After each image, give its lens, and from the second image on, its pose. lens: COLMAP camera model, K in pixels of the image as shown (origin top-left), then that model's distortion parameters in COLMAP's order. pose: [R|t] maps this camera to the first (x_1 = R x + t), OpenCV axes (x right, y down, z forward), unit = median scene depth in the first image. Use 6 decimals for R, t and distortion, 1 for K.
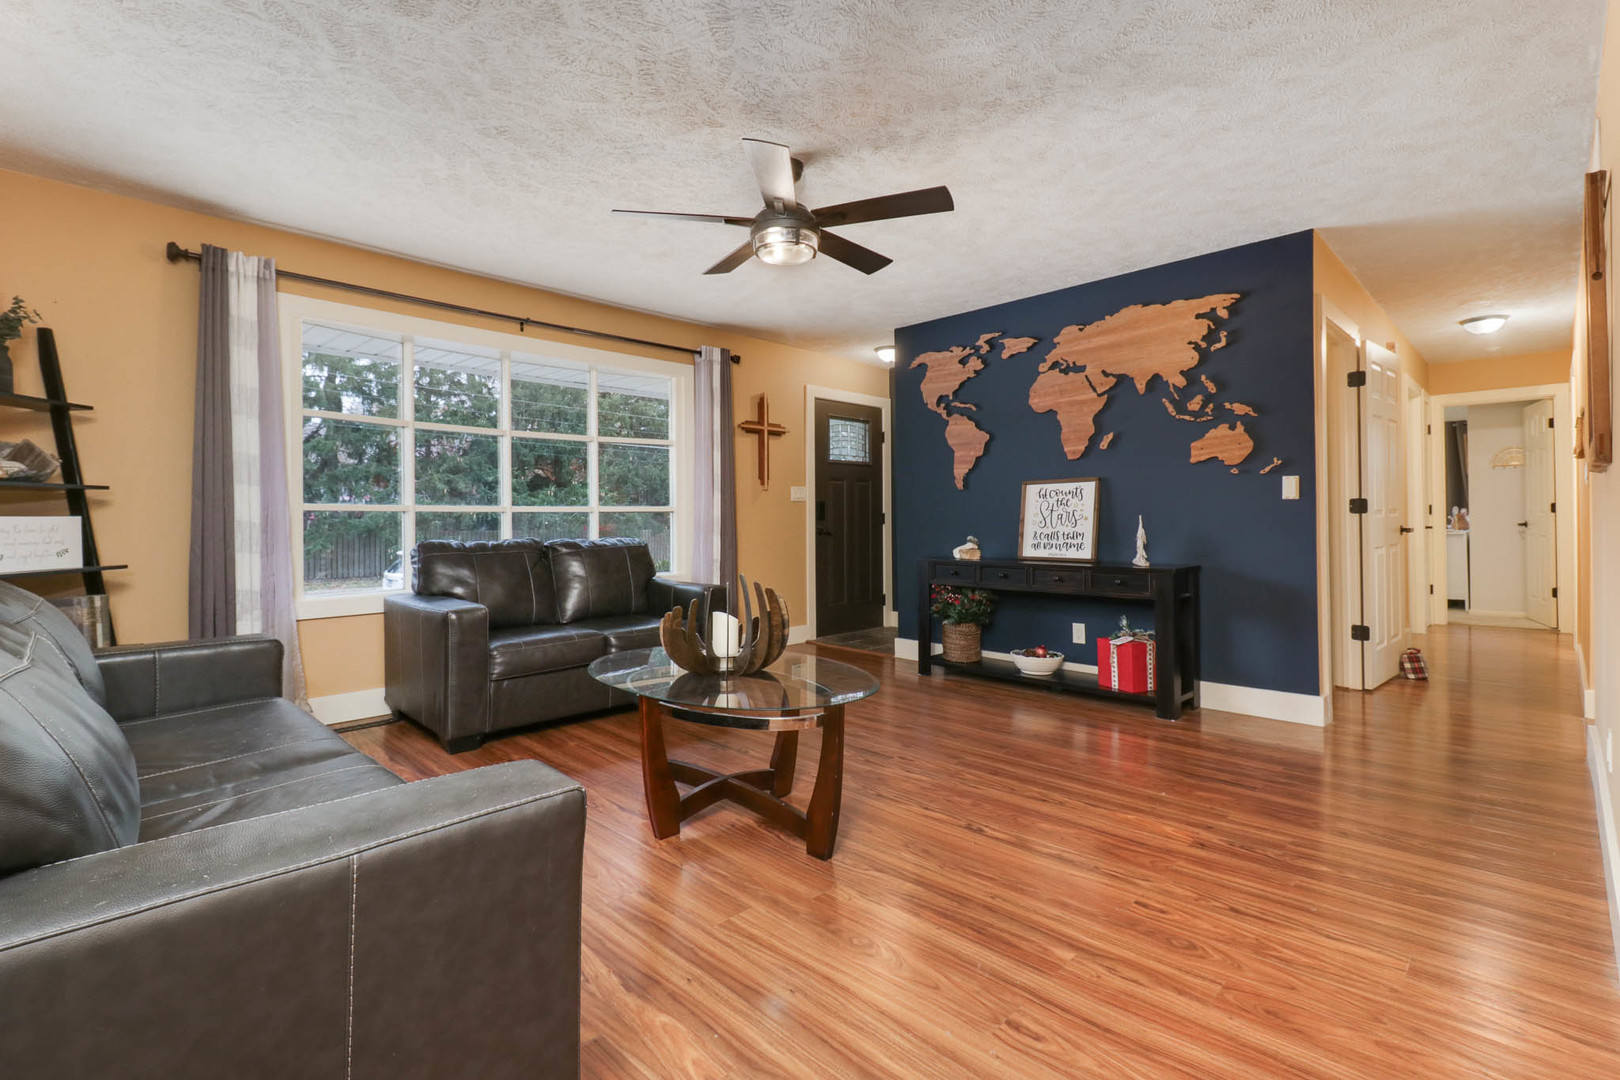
lens RADIAL K [[743.8, 0, 782.5], [0, 743.8, 524.4], [0, 0, 1]] dist [-0.012132, -0.001569]
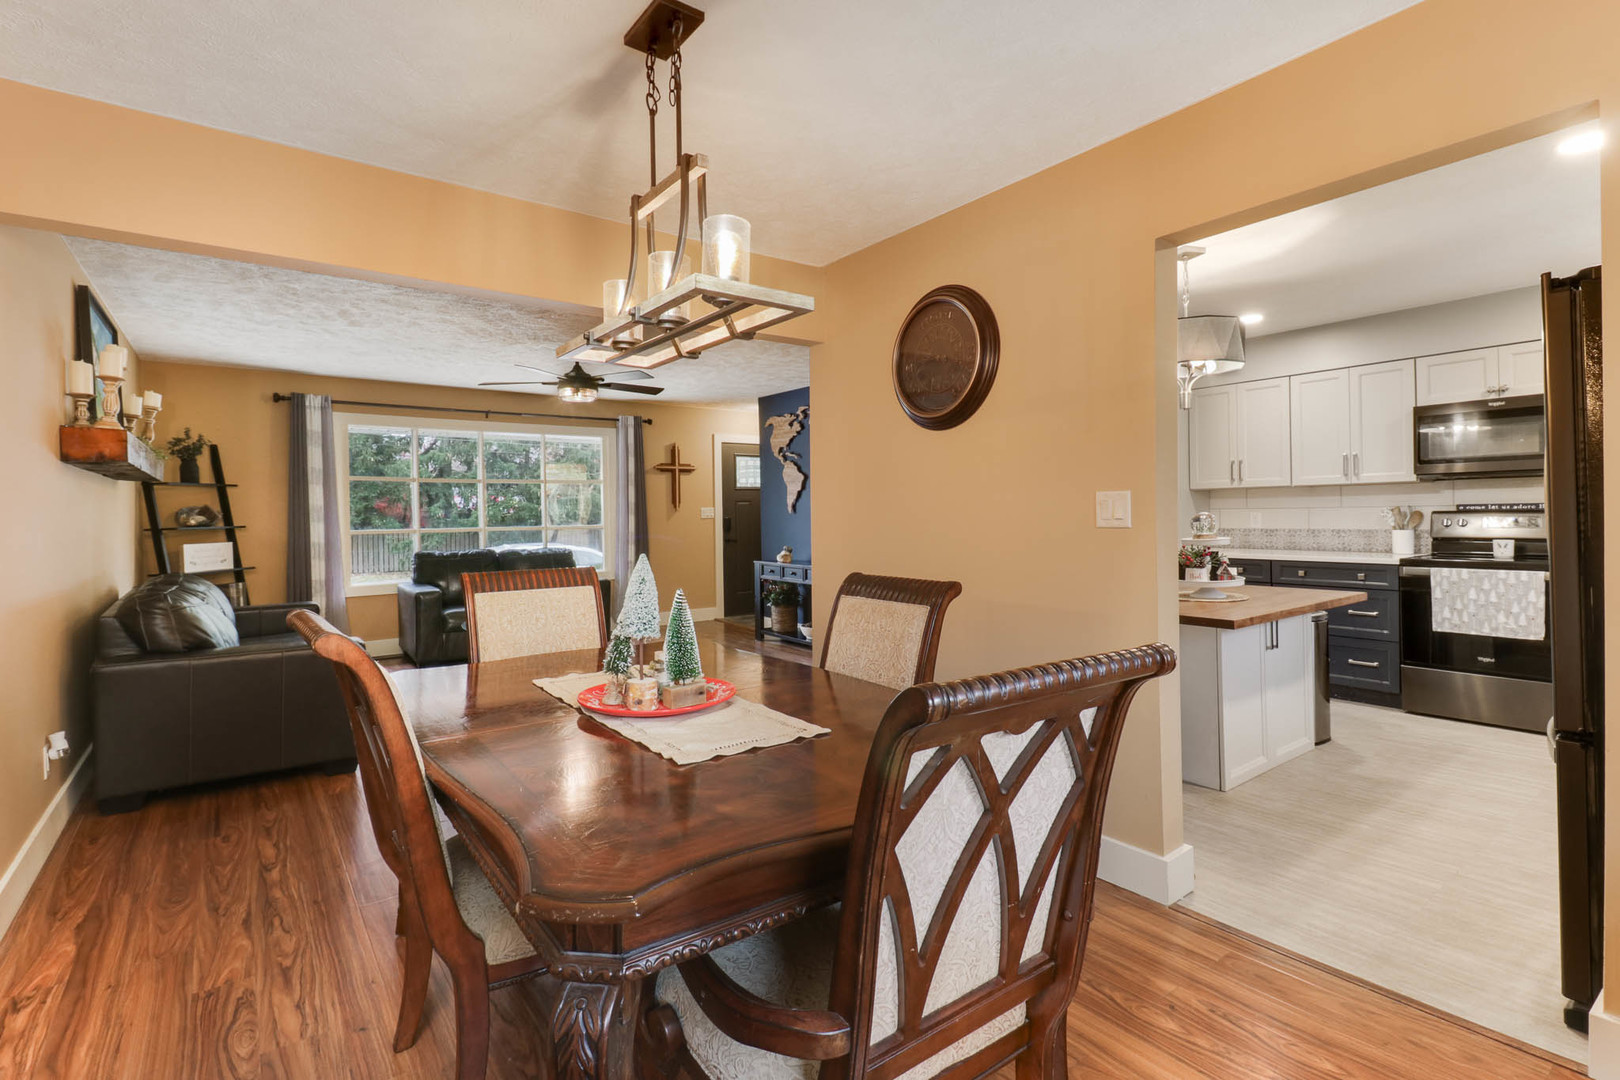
lens RADIAL K [[743.8, 0, 811.7], [0, 743.8, 528.2], [0, 0, 1]] dist [-0.012132, -0.001569]
pose [[0.993617, -0.002900, -0.112765, 0.448501], [0.004677, 0.999869, 0.015500, -0.040043], [0.112705, -0.015929, 0.993501, -0.435701]]
